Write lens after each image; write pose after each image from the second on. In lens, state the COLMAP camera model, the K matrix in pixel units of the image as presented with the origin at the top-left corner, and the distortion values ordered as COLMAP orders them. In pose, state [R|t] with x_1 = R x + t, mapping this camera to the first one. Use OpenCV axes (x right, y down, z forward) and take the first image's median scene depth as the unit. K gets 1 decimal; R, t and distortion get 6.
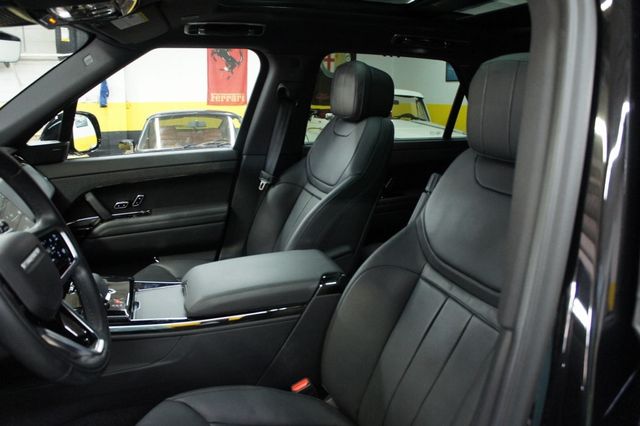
lens RADIAL K [[503.5, 0, 317.3], [0, 503.5, 212.6], [0, 0, 1]] dist [-0.185511, 0.138333]
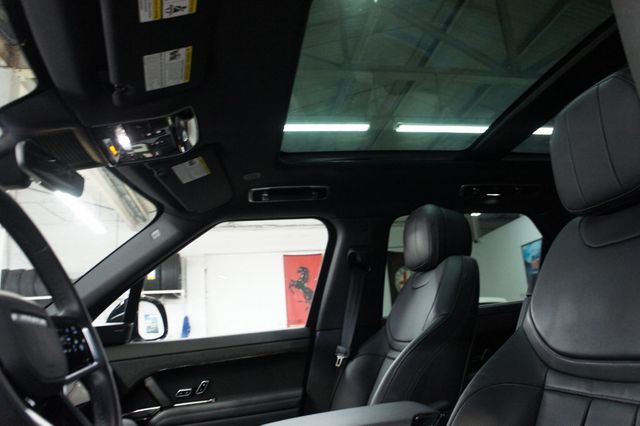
lens RADIAL K [[503.5, 0, 317.3], [0, 503.5, 212.6], [0, 0, 1]] dist [-0.185511, 0.138333]
pose [[0.983582, -0.122073, -0.132905, 0.000745], [0.047129, 0.884686, -0.463800, 0.122758], [0.174197, 0.449922, 0.875914, 0.114097]]
